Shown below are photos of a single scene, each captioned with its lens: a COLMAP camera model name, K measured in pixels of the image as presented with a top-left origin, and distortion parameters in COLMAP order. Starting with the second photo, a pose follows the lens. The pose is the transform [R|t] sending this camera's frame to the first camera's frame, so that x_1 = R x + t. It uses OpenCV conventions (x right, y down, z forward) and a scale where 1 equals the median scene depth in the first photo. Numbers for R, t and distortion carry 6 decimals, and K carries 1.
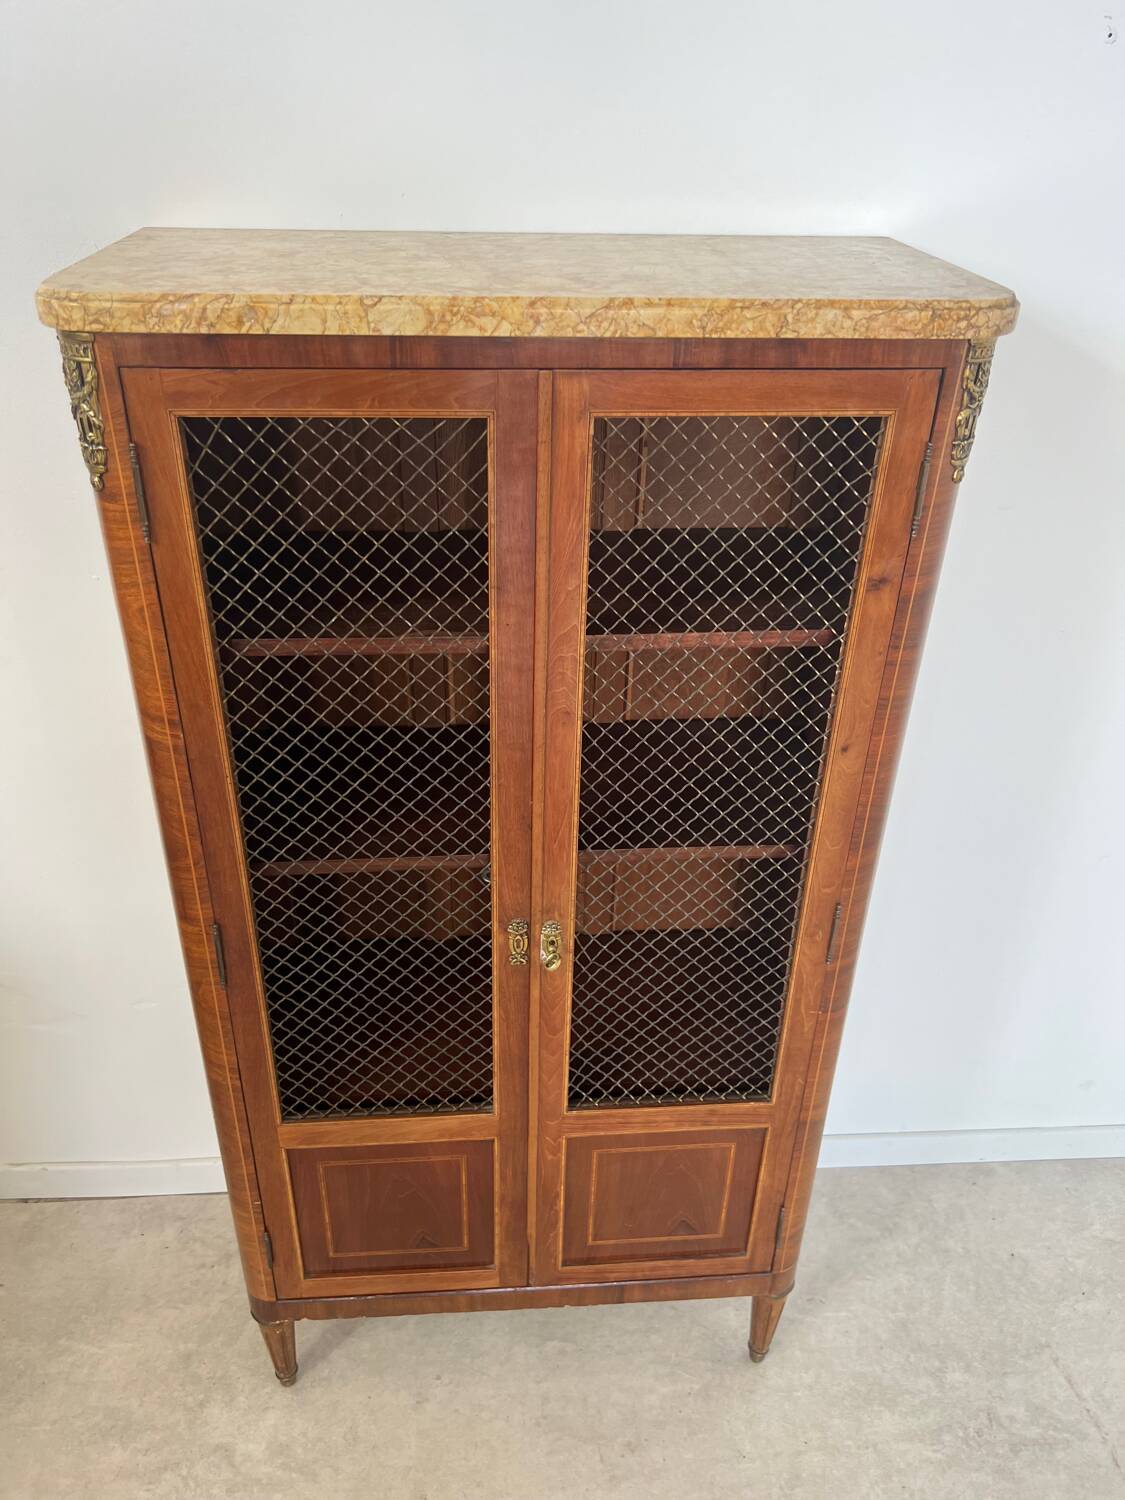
lens RADIAL K [[1126.6, 0, 546.5], [0, 1126.6, 736.2], [0, 0, 1]] dist [0.048968, -0.058712]
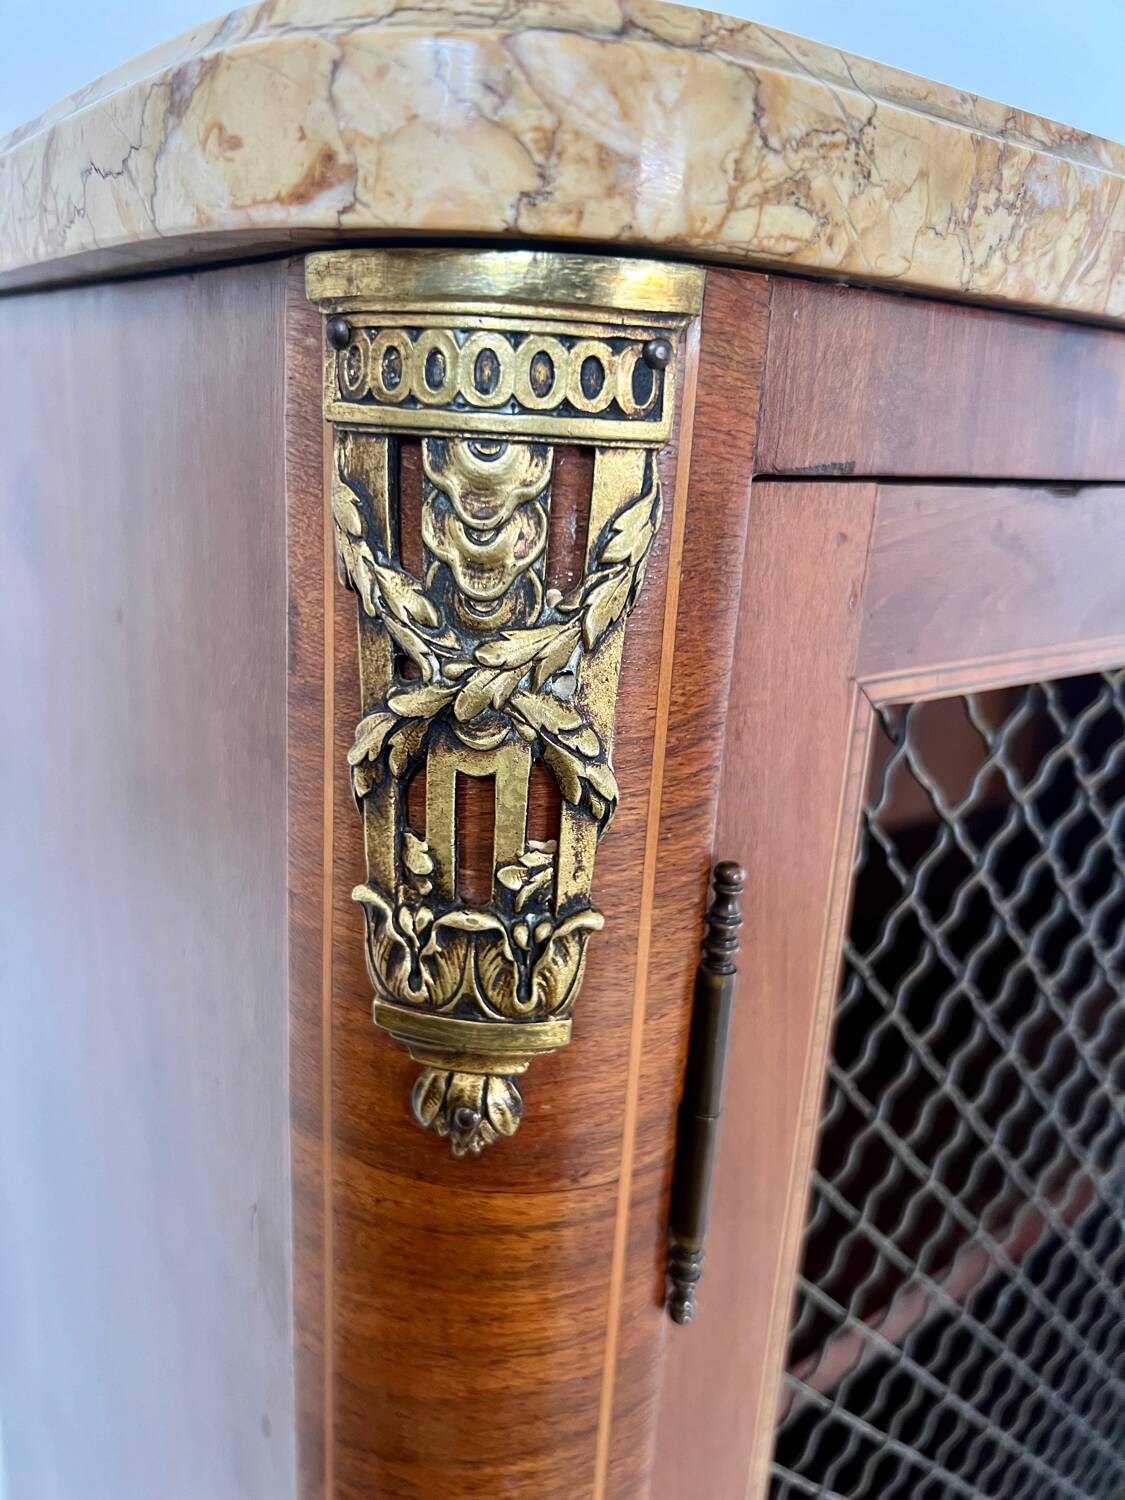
lens RADIAL K [[1237.1, 0, 575.5], [0, 1237.1, 761.4], [0, 0, 1]] dist [0.056478, -0.069147]
pose [[0.833627, -0.127895, 0.537316, -0.372956], [0.241431, 0.959338, -0.146225, -0.188054], [-0.496766, 0.251621, 0.830608, 0.625239]]
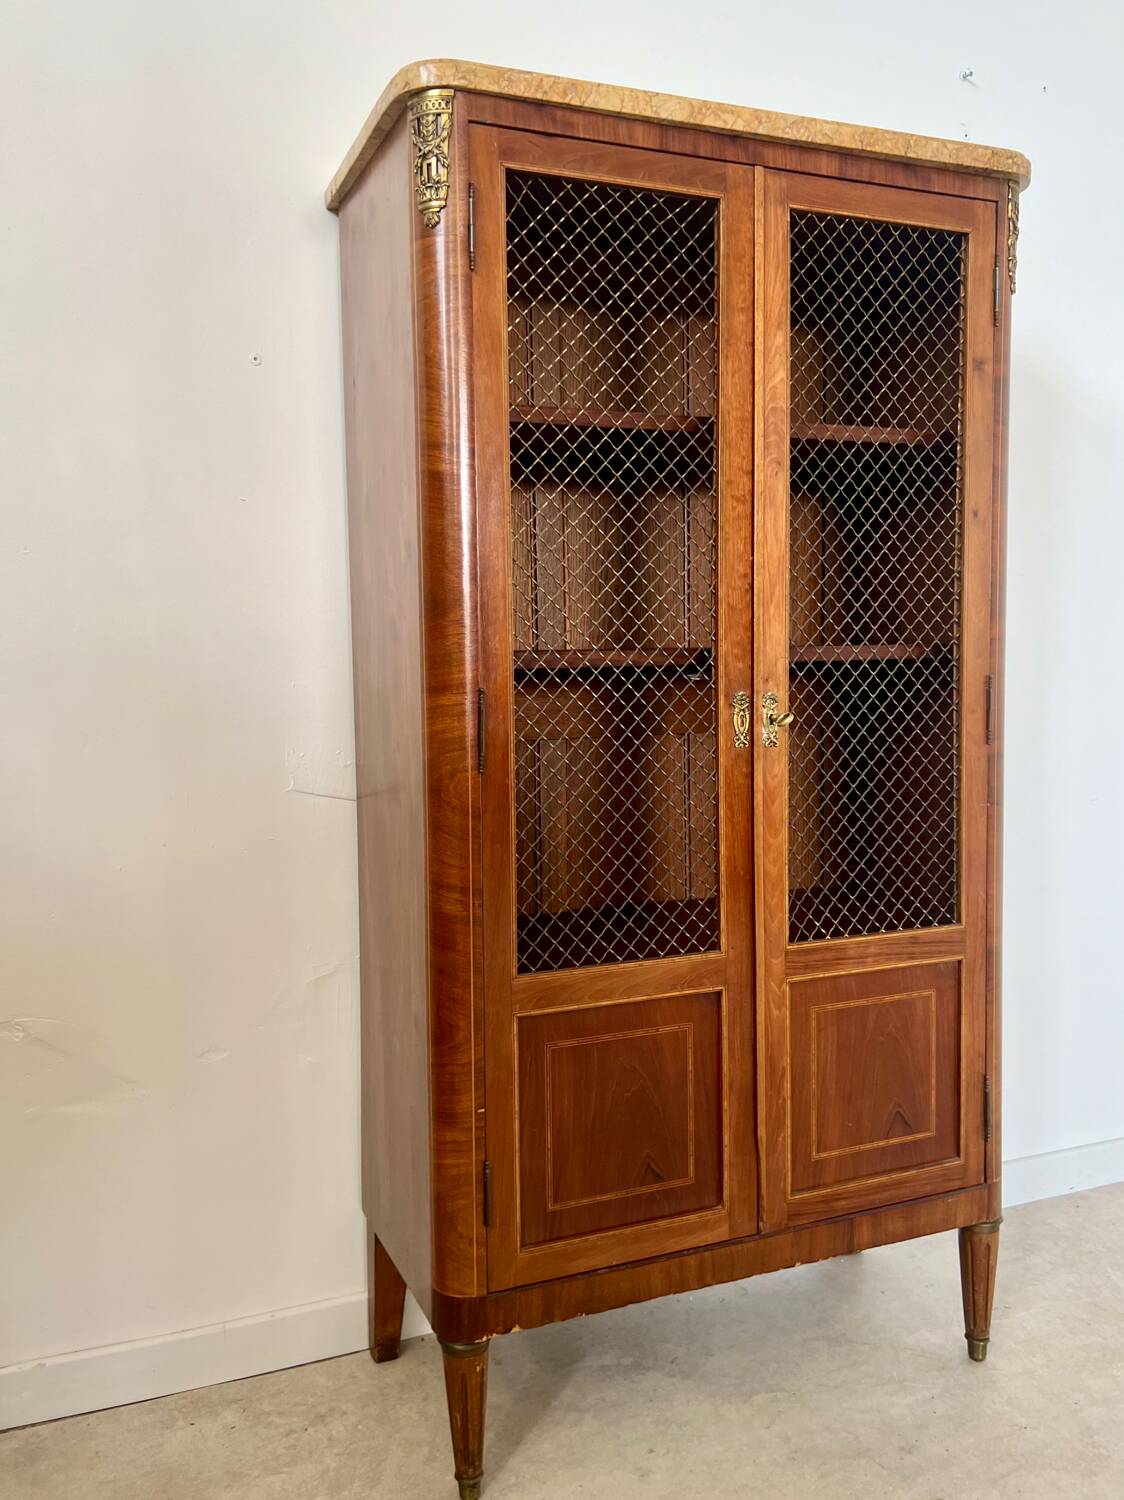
lens RADIAL K [[1237.1, 0, 546.3], [0, 1237.1, 739.5], [0, 0, 1]] dist [0.056478, -0.069147]
pose [[0.950455, -0.053721, 0.306184, -0.551639], [0.184669, 0.889896, -0.417112, 0.646576], [-0.250064, 0.452989, 0.855727, 0.071657]]
